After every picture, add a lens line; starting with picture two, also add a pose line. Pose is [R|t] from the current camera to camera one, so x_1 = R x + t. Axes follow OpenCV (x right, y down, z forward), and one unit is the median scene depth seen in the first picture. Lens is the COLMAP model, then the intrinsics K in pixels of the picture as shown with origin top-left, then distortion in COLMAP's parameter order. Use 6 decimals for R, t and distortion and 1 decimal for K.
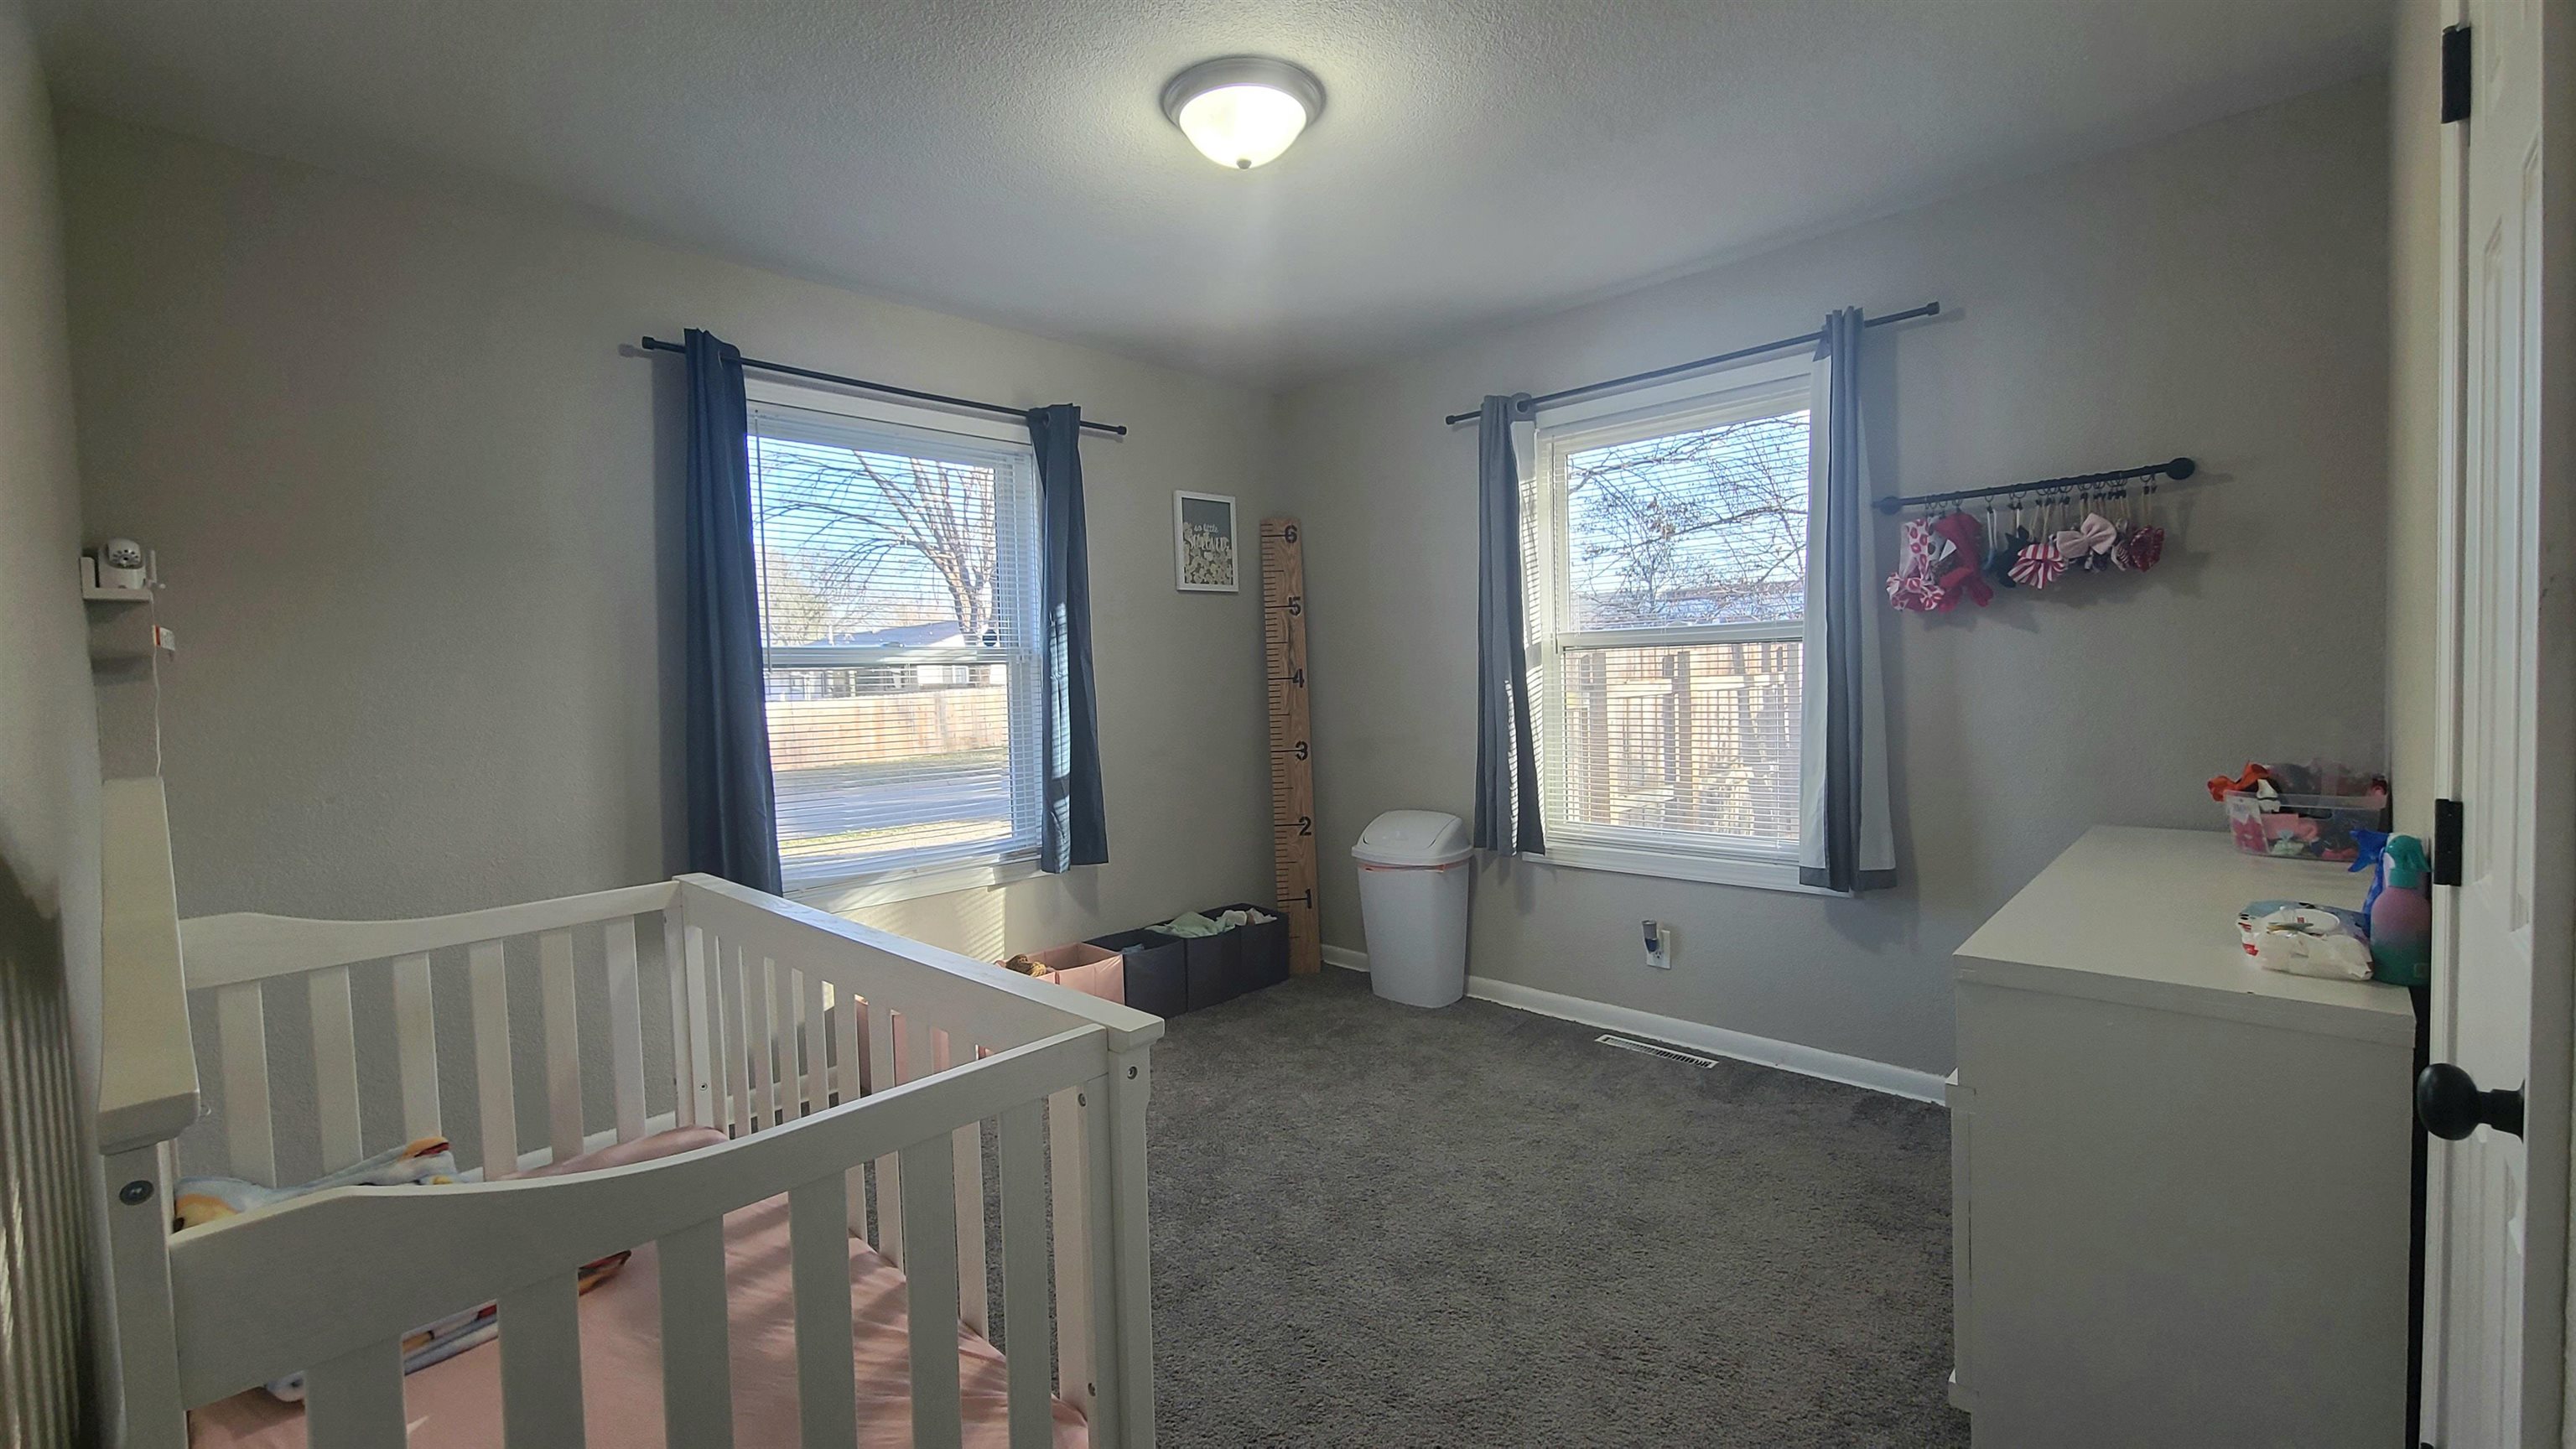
lens RADIAL K [[1054.0, 0, 1288.0], [0, 1054.0, 724.5], [0, 0, 1]] dist [-0.001942, -0.000277]
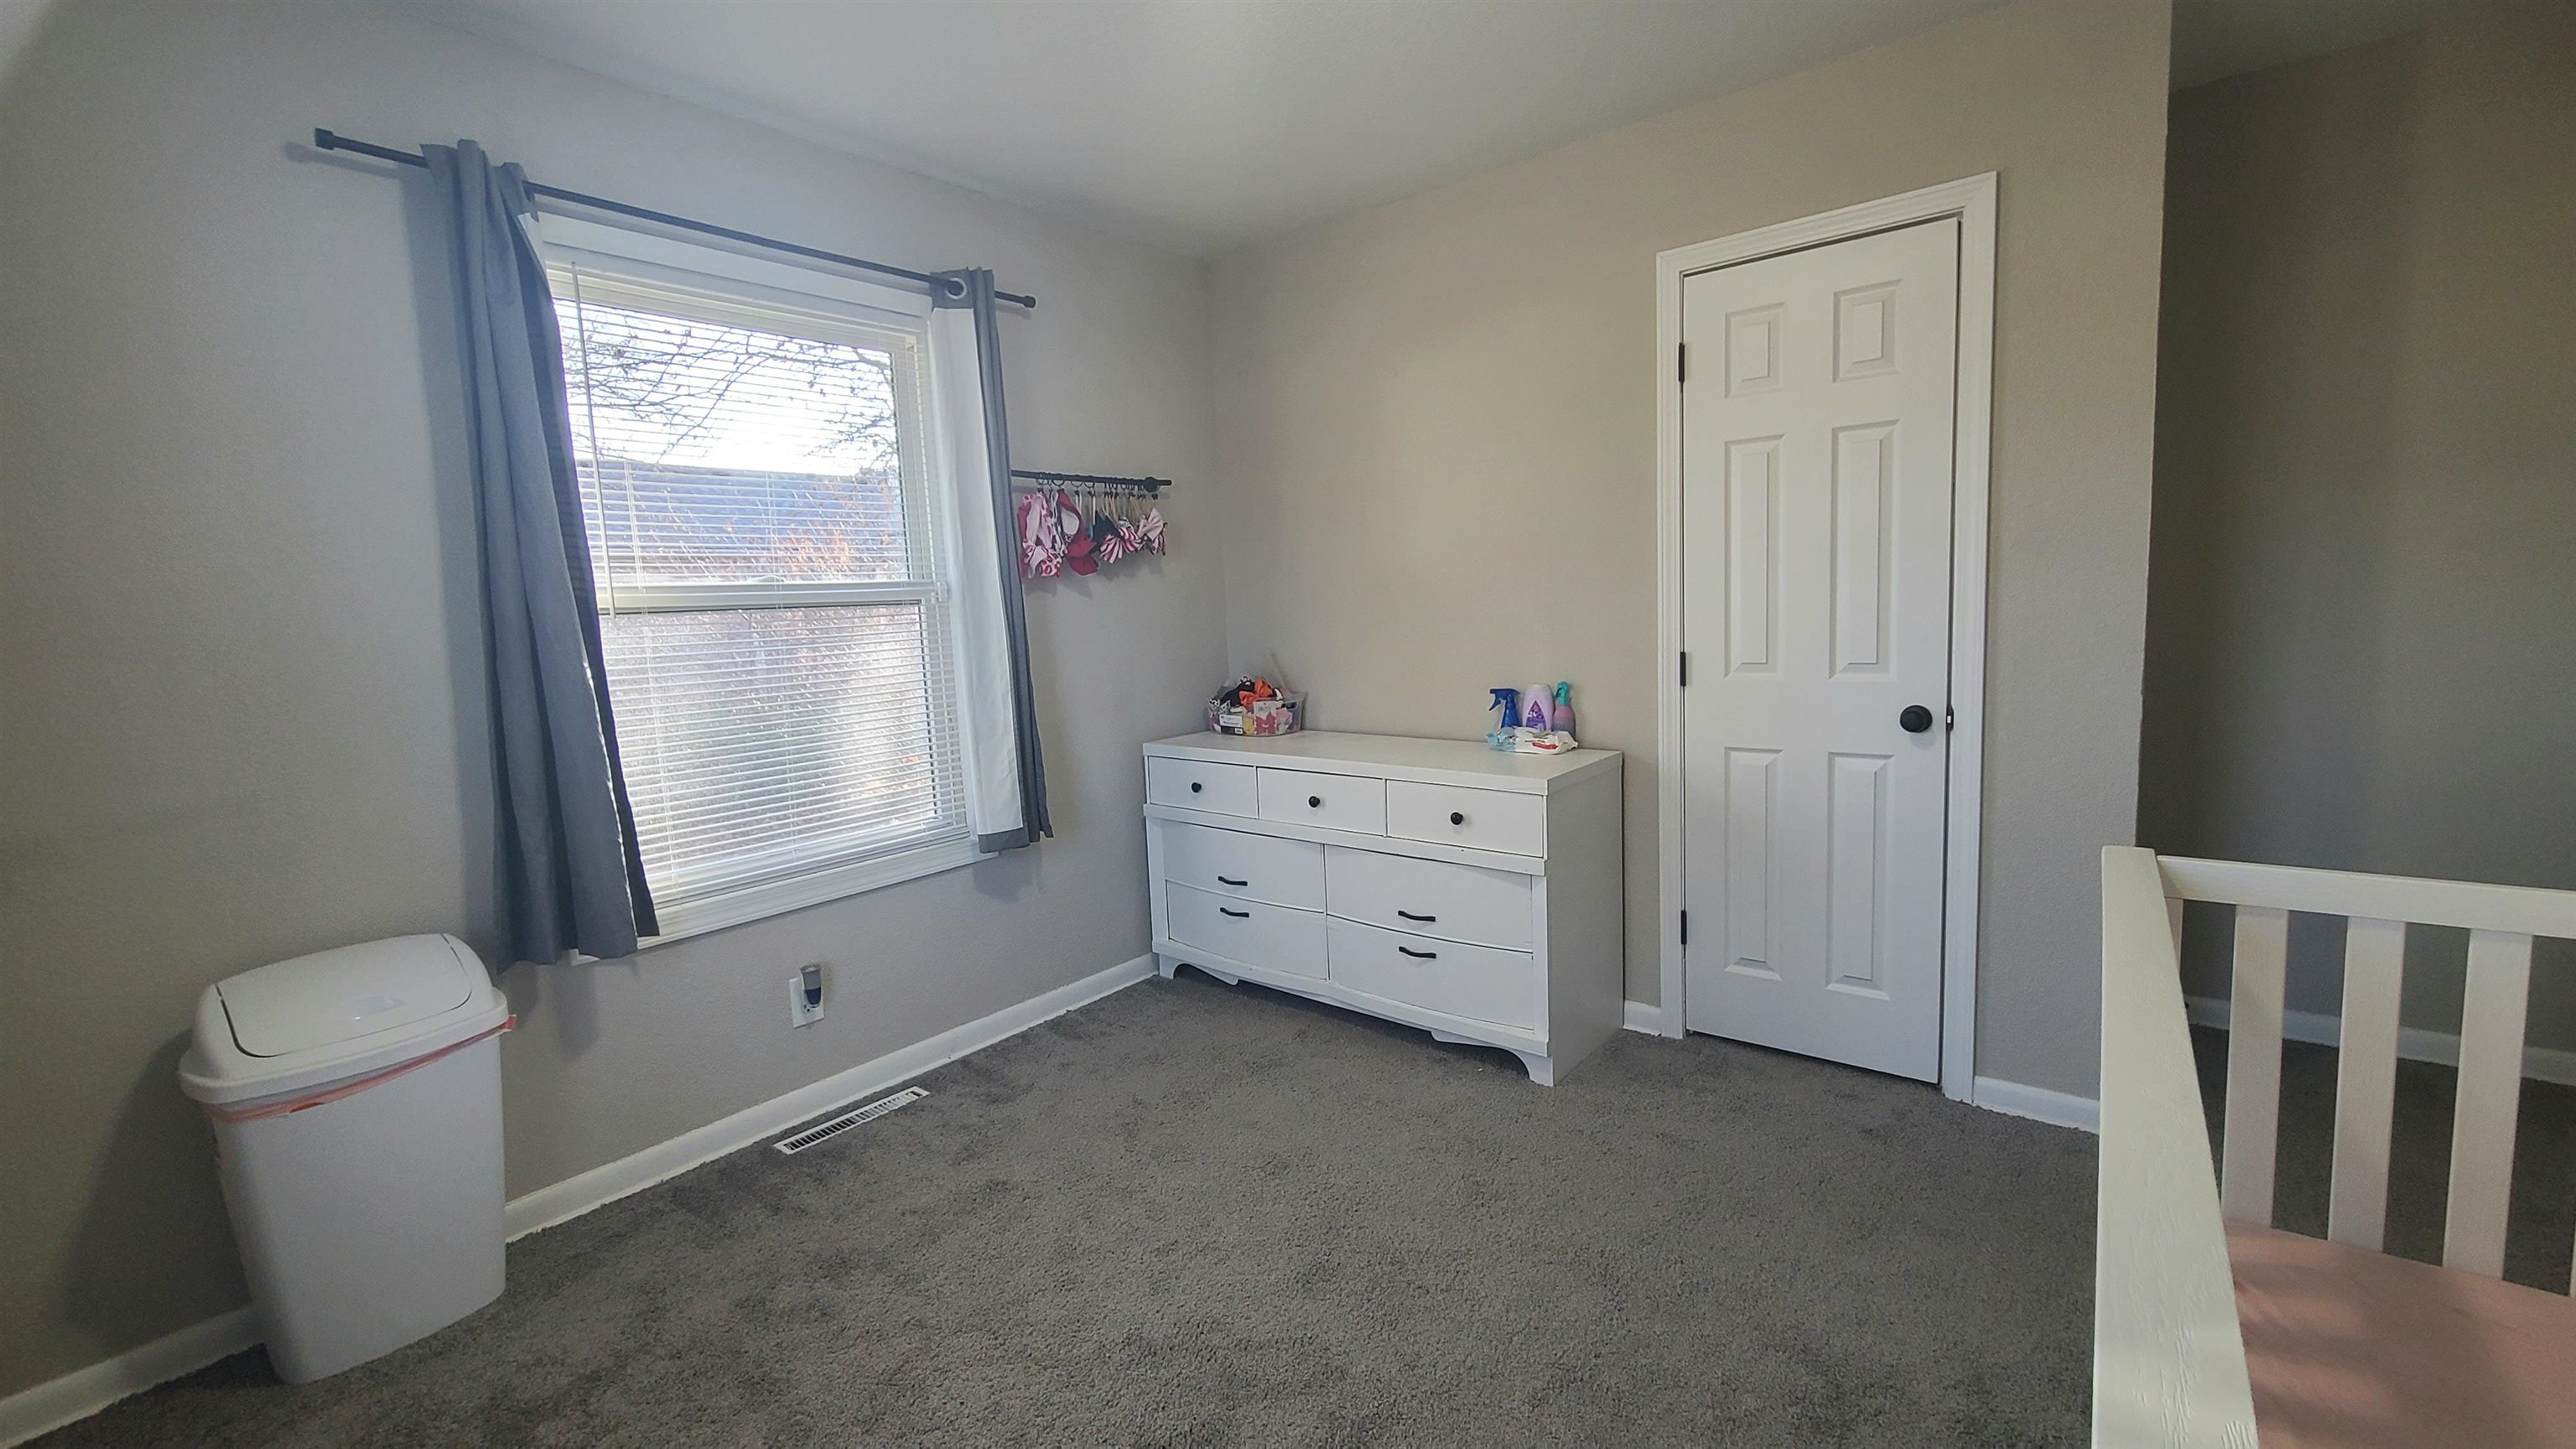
lens RADIAL K [[1054.0, 0, 1288.0], [0, 1054.0, 724.5], [0, 0, 1]] dist [-0.001942, -0.000277]
pose [[-0.088768, -0.082459, 0.992633, -0.487928], [0.094919, 0.991332, 0.090839, -0.027796], [-0.991519, 0.102283, -0.080172, 0.781116]]
